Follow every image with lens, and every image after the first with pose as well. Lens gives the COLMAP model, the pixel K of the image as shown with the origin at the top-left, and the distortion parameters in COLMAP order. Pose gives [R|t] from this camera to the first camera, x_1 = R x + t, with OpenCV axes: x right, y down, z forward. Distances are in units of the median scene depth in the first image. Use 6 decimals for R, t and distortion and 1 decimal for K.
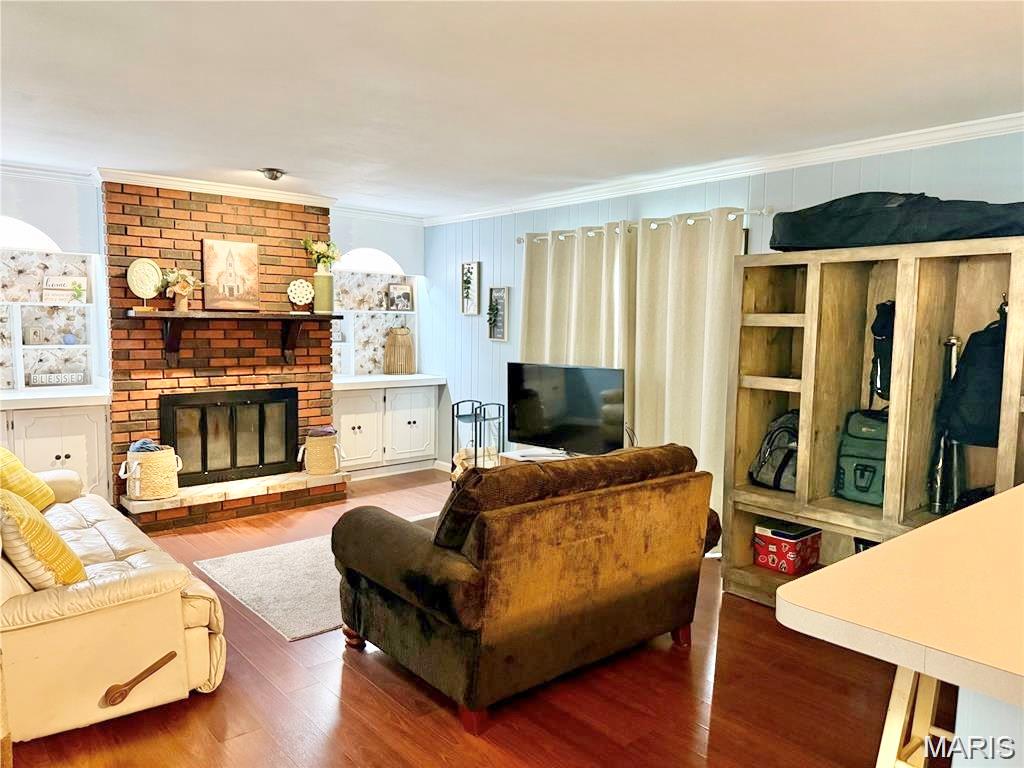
lens RADIAL K [[724.6, 0, 512.0], [0, 724.6, 384.0], [0, 0, 1]] dist [0.178578, -0.300412]
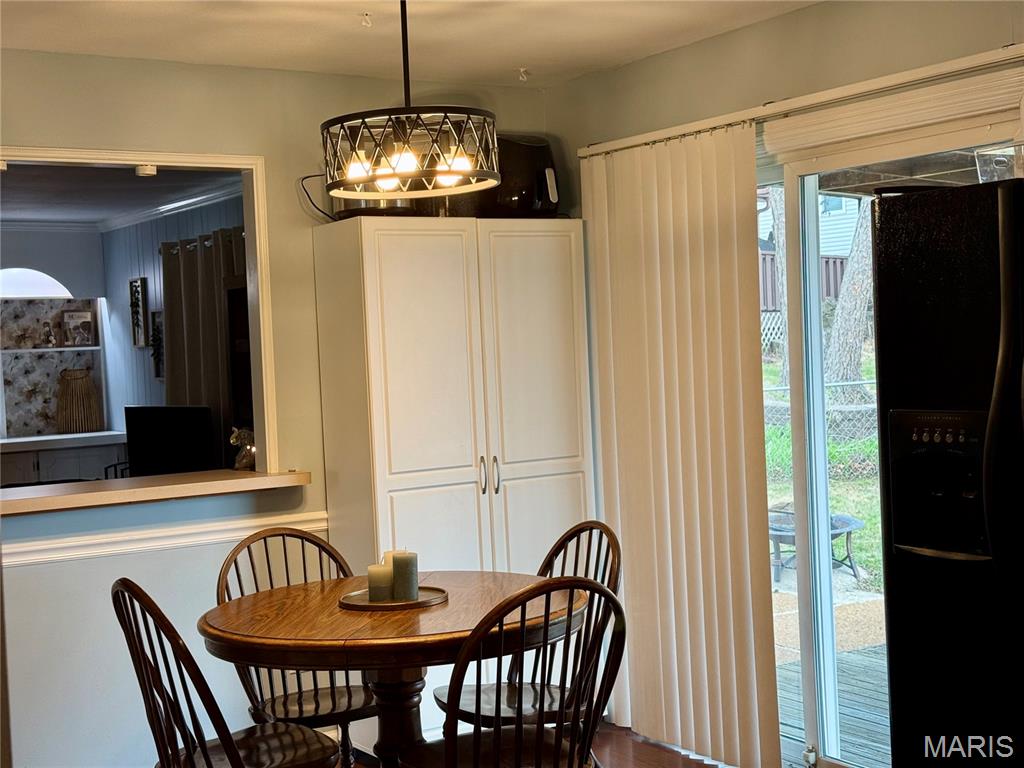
lens RADIAL K [[1436.8, 0, 512.0], [0, 1436.8, 384.0], [0, 0, 1]] dist [0.143080, -0.012410]
pose [[0.988170, -0.053357, -0.143778, 0.627179], [0.045482, 0.997308, -0.057519, 0.053557], [0.146460, 0.050299, 0.987937, -0.495653]]
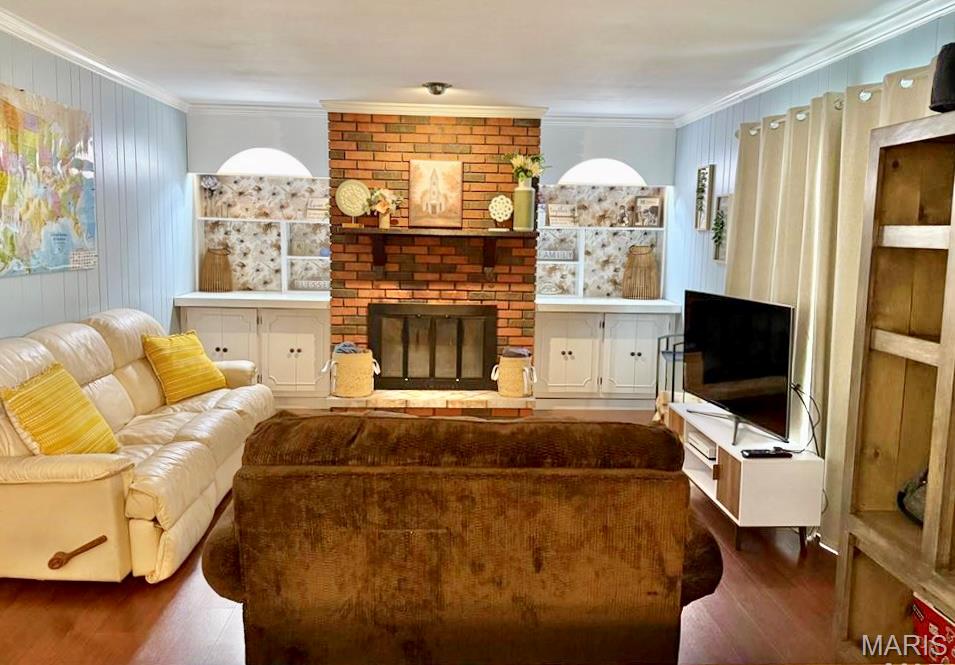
lens RADIAL K [[720.3, 0, 477.0], [0, 720.3, 308.3], [0, 0, 1]] dist [0.171465, -0.299037]
pose [[0.791058, 0.066840, -0.608079, 0.291911], [-0.063314, 0.997620, 0.027292, -0.017065], [0.608456, 0.016911, 0.793407, 0.227173]]
